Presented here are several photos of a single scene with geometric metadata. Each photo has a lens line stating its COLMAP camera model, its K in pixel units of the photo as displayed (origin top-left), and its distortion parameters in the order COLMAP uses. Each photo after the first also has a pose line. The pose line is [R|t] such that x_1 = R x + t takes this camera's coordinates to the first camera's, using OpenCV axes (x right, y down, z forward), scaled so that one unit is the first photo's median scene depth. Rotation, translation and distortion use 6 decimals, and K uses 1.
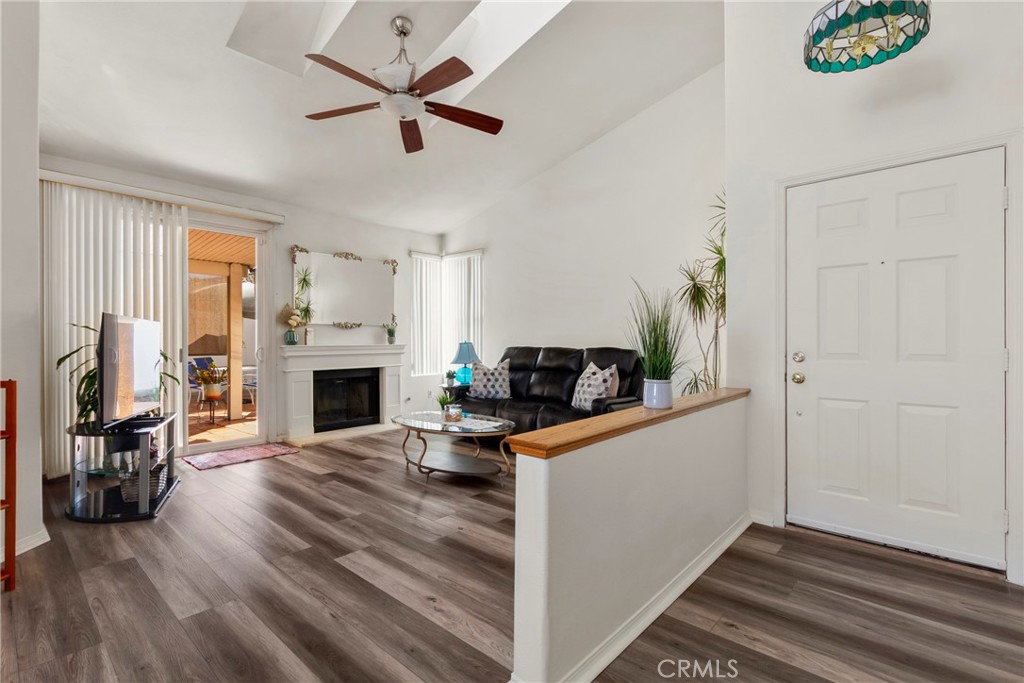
lens RADIAL K [[473.2, 0, 509.9], [0, 473.2, 340.6], [0, 0, 1]] dist [0.006158, -0.002322]
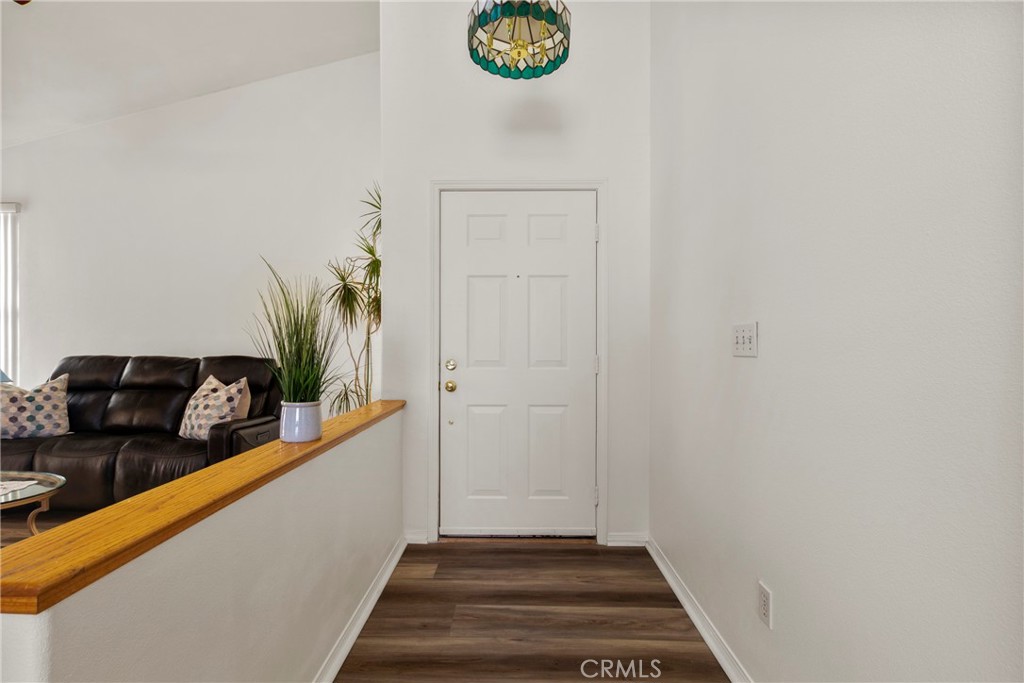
lens RADIAL K [[473.2, 0, 511.6], [0, 473.2, 348.4], [0, 0, 1]] dist [0.006158, -0.002322]
pose [[0.752253, 0.002357, 0.658870, 0.037375], [-0.003656, 0.999993, 0.000598, -0.000432], [-0.658864, -0.002859, 0.752256, 0.118212]]
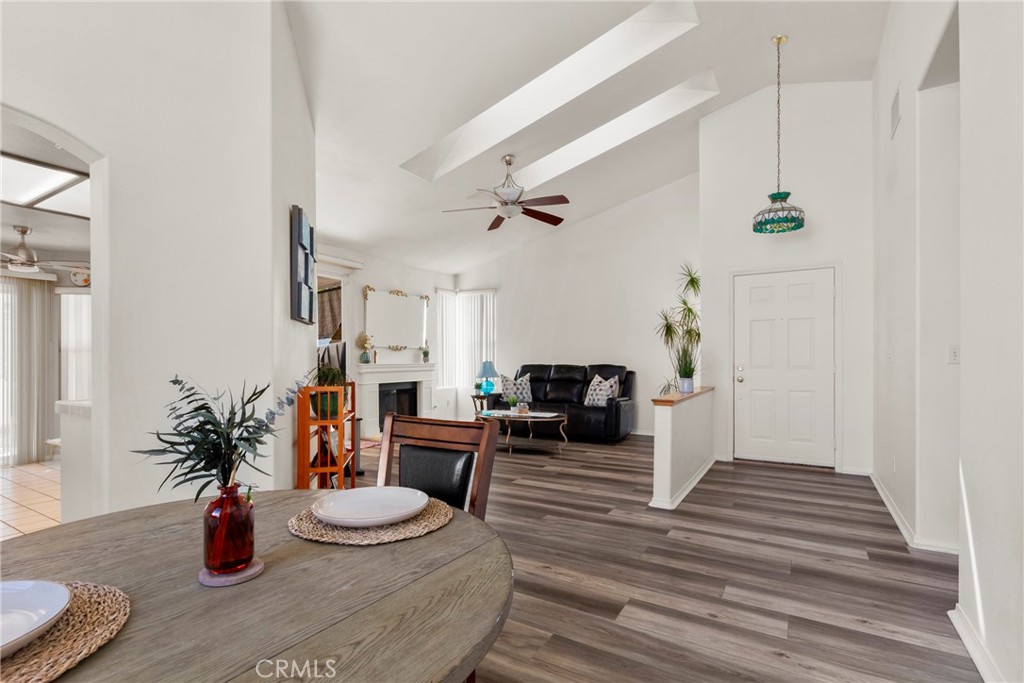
lens RADIAL K [[473.2, 0, 509.3], [0, 473.2, 361.2], [0, 0, 1]] dist [0.006158, -0.002322]
pose [[0.983099, -0.001717, 0.183069, -0.408195], [0.001481, 0.999998, 0.001428, 0.002589], [-0.183071, -0.001132, 0.983099, -0.432155]]
